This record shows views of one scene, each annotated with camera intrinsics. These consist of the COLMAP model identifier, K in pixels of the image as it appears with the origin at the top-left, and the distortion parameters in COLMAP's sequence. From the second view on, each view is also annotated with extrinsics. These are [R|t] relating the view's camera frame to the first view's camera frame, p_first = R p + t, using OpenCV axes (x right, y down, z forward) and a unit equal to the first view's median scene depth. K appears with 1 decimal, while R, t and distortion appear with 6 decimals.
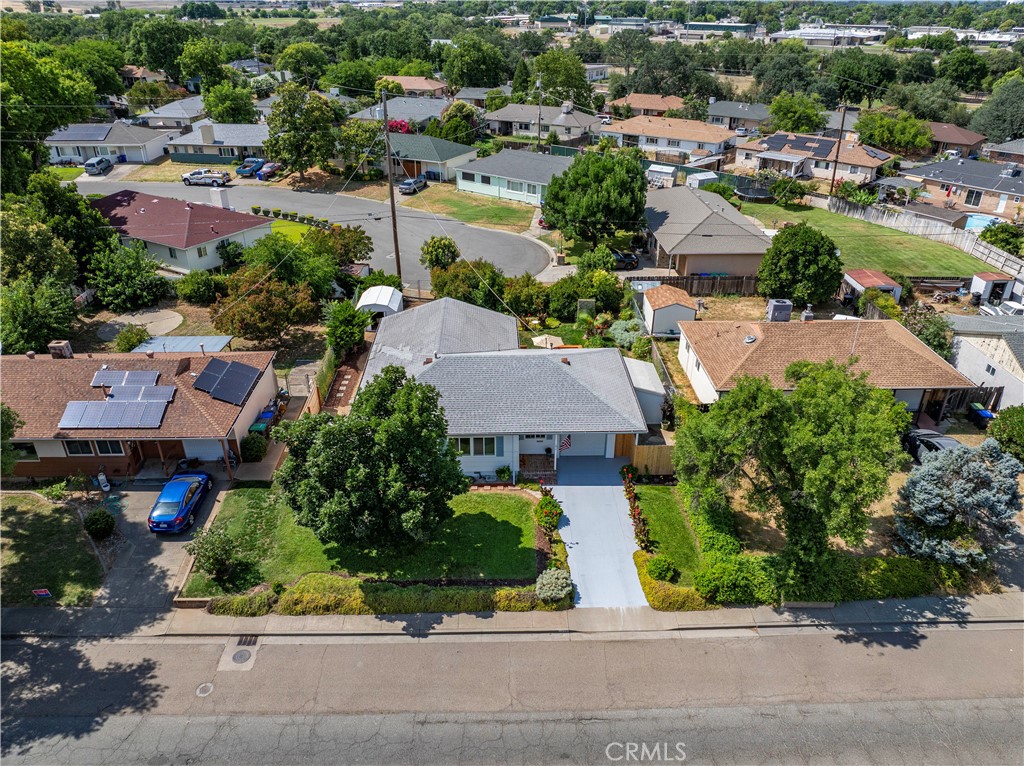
lens RADIAL K [[709.2, 0, 512.0], [0, 709.2, 383.0], [0, 0, 1]] dist [-0.025799, -0.026604]
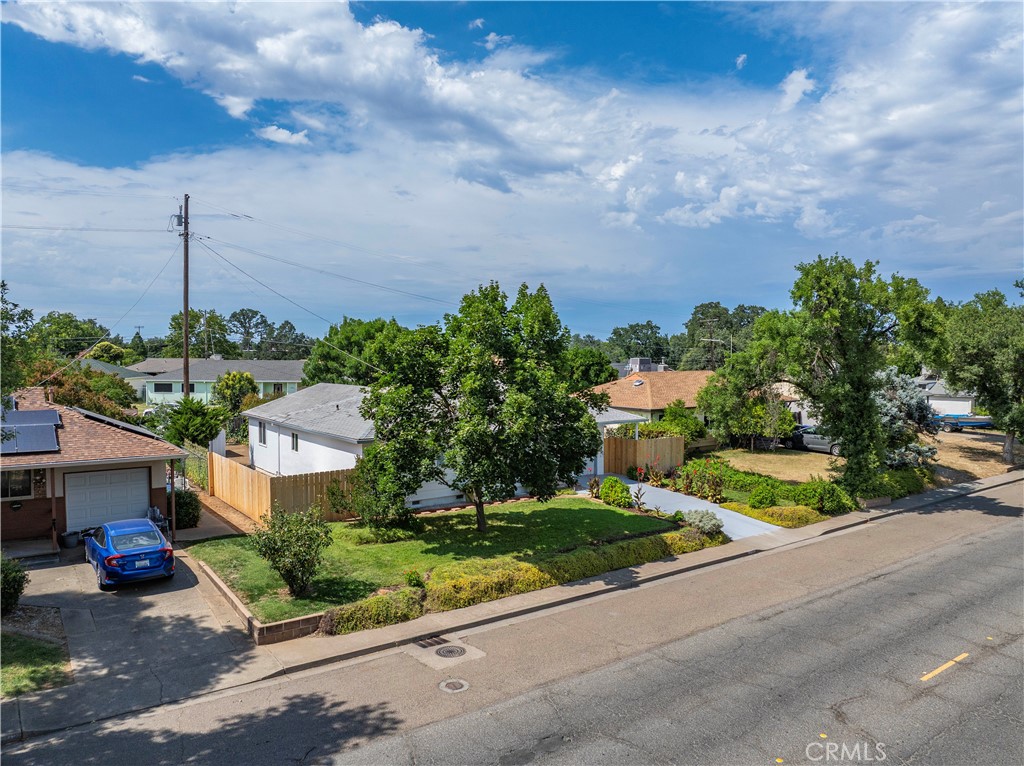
lens RADIAL K [[709.2, 0, 512.0], [0, 709.2, 383.0], [0, 0, 1]] dist [-0.025799, -0.026604]
pose [[0.825766, -0.030825, 0.563170, -0.495045], [0.272884, 0.895692, -0.351099, 0.307057], [-0.493604, 0.443605, 0.748044, 0.336369]]
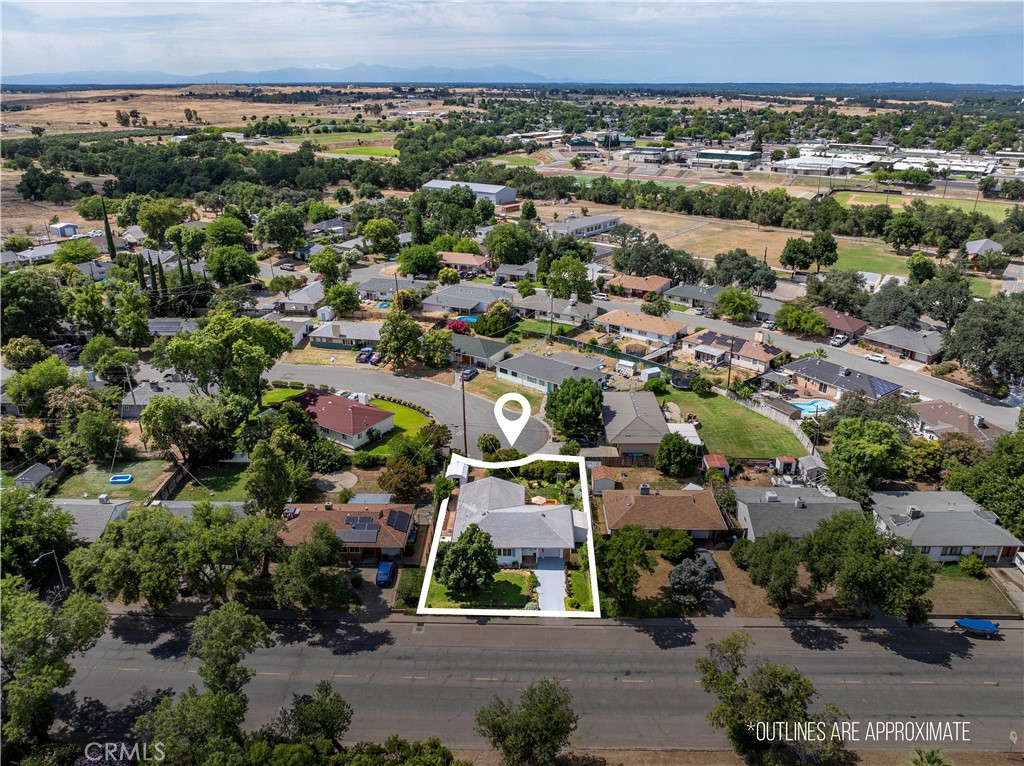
lens RADIAL K [[709.2, 0, 512.0], [0, 709.2, 383.0], [0, 0, 1]] dist [-0.025799, -0.026604]
pose [[0.998763, 0.011407, -0.048395, 0.085807], [-0.016358, 0.994529, -0.103177, -0.233666], [0.046953, 0.103841, 0.993485, -1.440019]]
